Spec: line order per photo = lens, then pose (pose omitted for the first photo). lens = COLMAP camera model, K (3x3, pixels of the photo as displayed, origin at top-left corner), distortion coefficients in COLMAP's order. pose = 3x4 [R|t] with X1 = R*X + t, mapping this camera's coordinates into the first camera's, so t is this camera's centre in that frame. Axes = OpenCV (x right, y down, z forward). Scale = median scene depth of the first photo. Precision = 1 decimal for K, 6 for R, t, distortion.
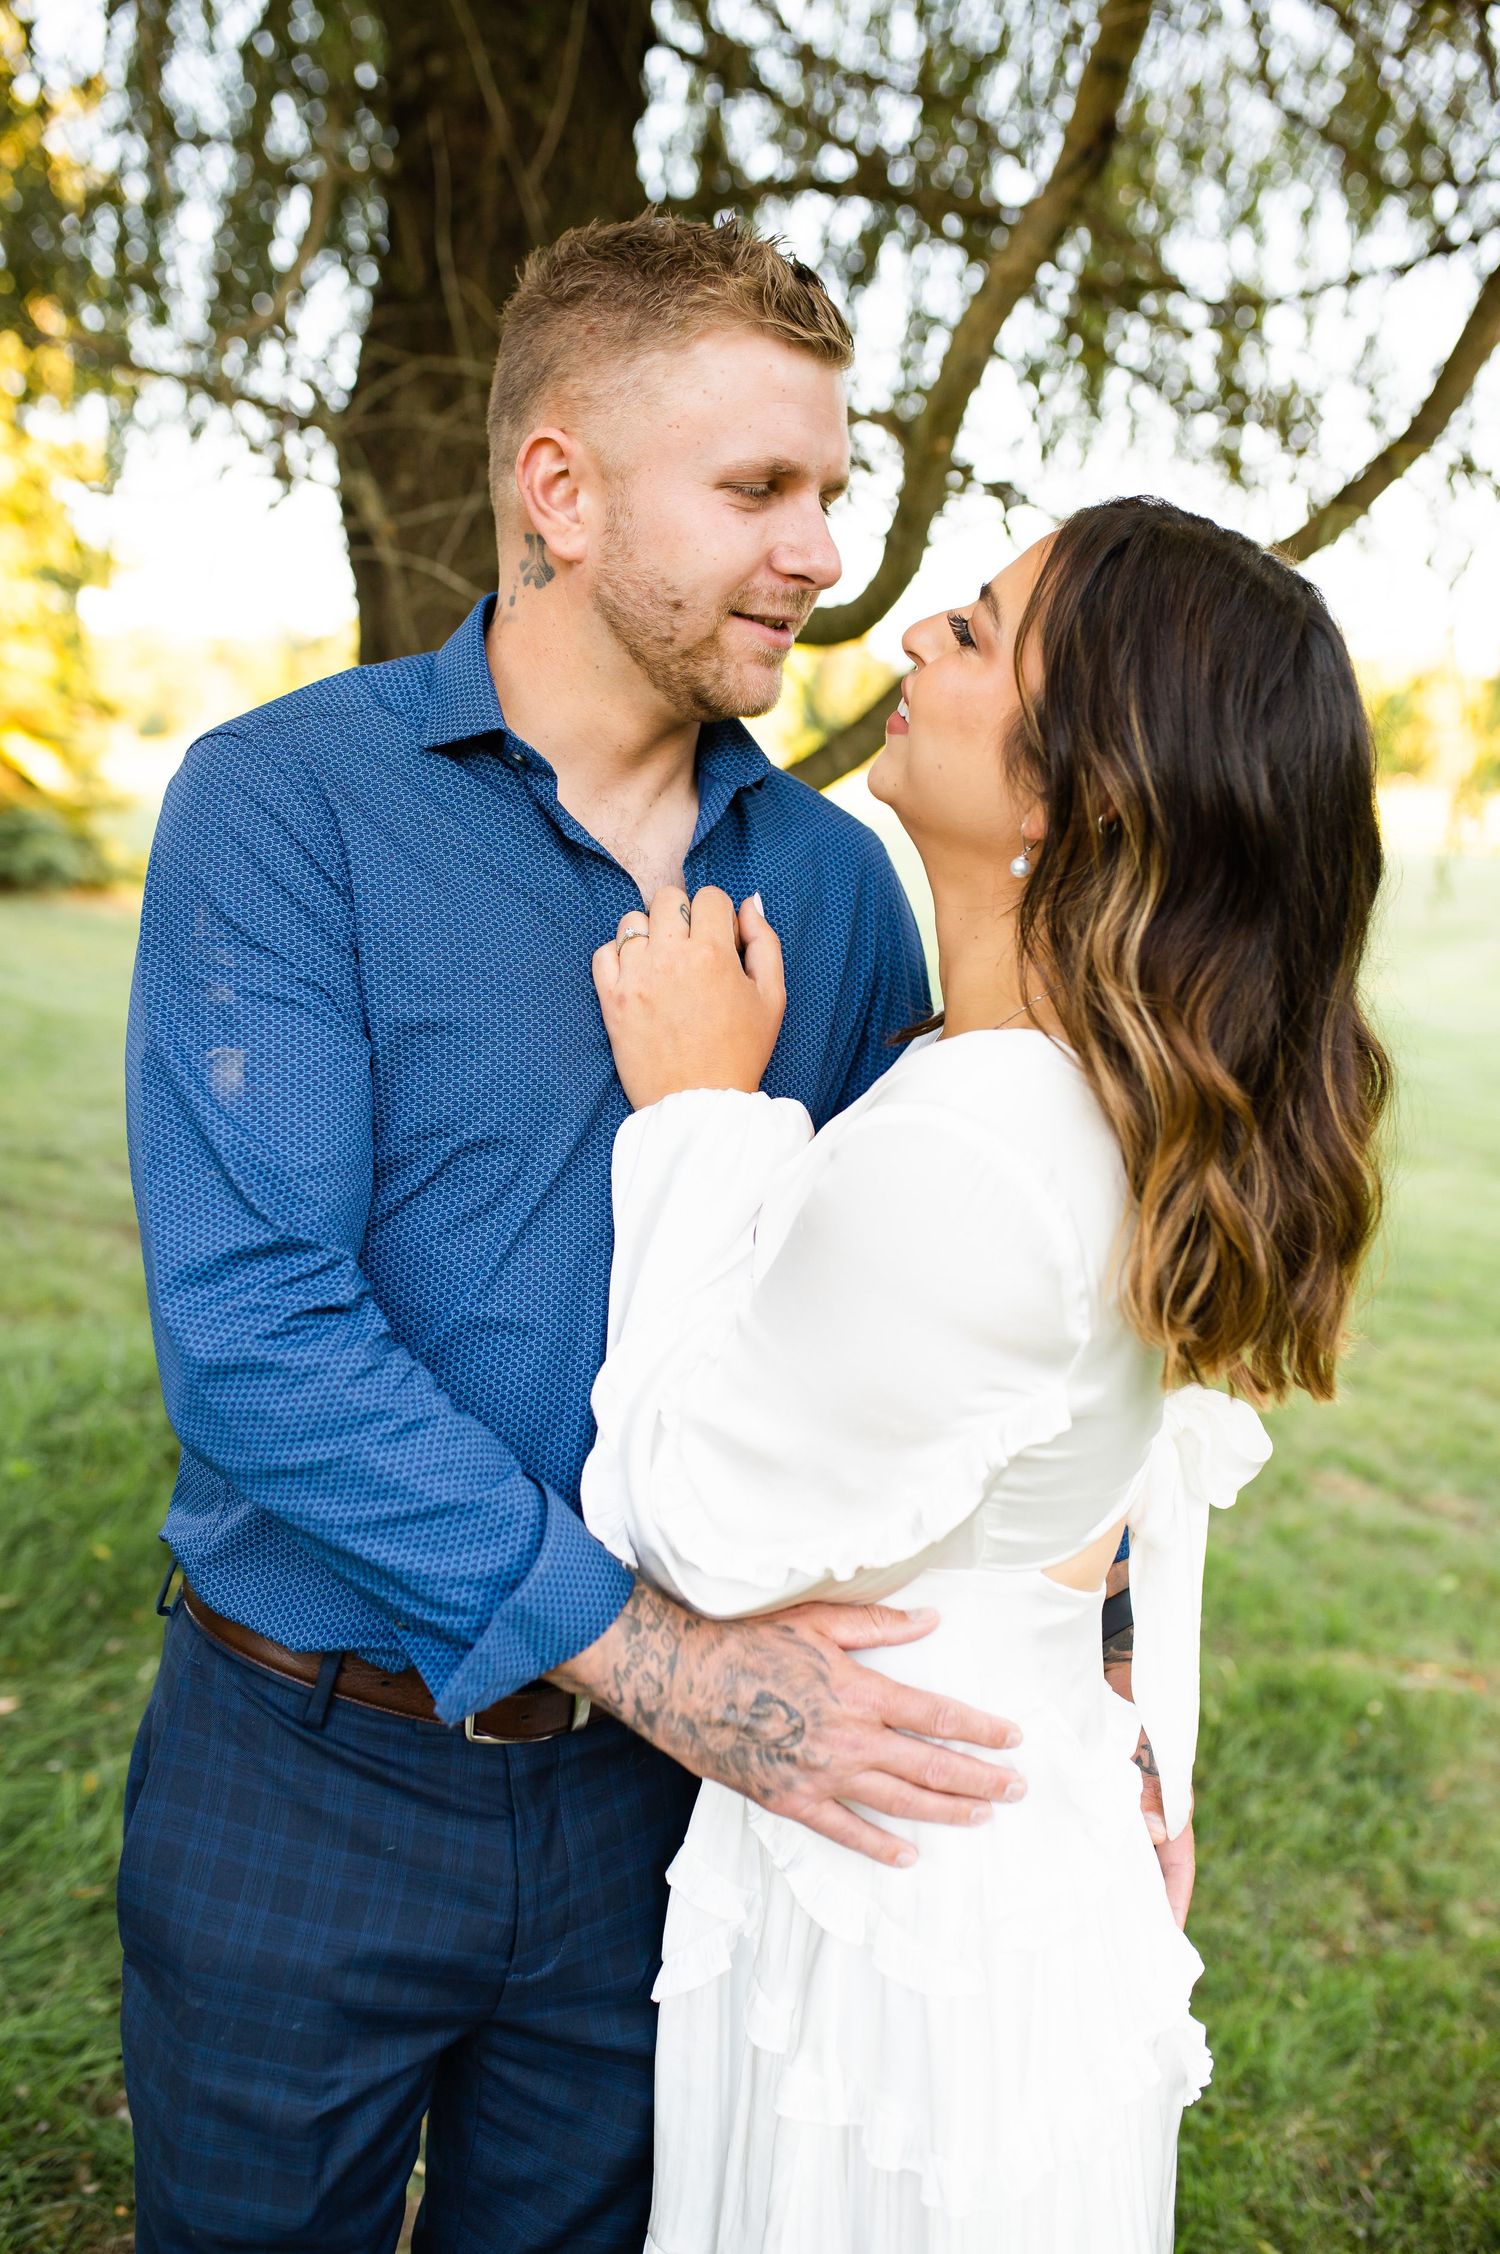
lens RADIAL K [[2249.1, 0, 750.0], [0, 2249.1, 1127.0], [0, 0, 1]] dist [-0.008372, 0.007580]
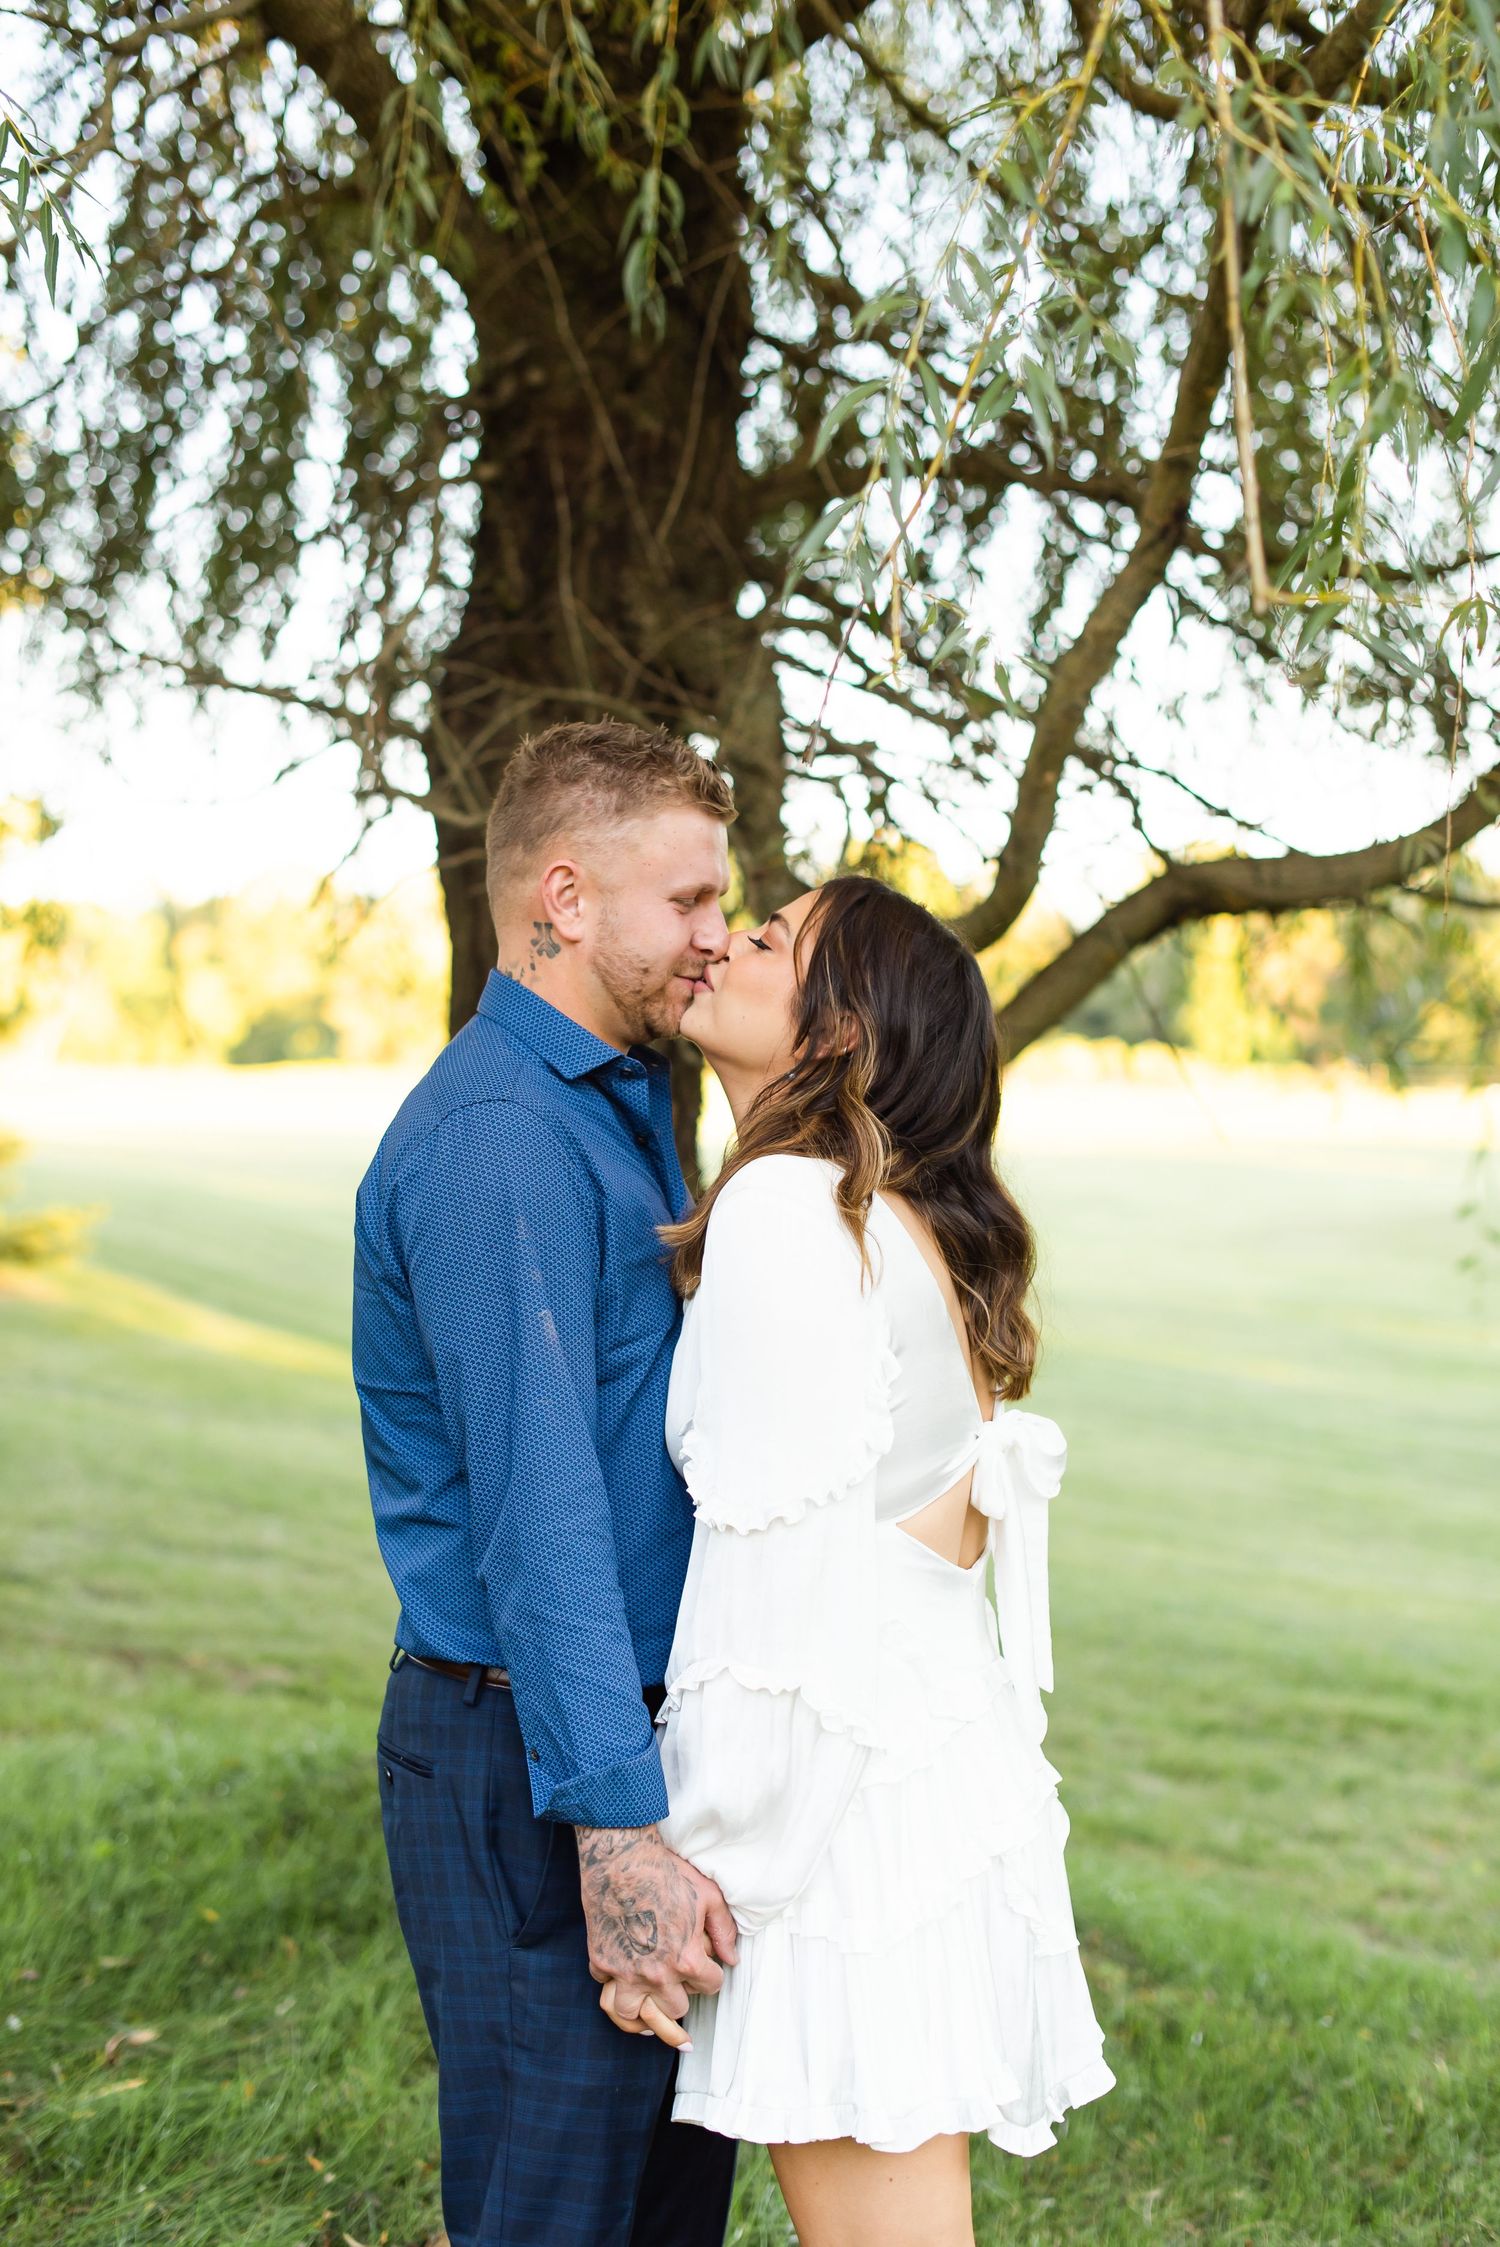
lens RADIAL K [[3422.6, 0, 693.6], [0, 3422.6, 1102.4], [0, 0, 1]] dist [0.054986, 0.034458]
pose [[0.998618, -0.026151, -0.045587, -0.010749], [0.018933, 0.988179, -0.152132, 0.079180], [0.049026, 0.151059, 0.987308, -0.493321]]
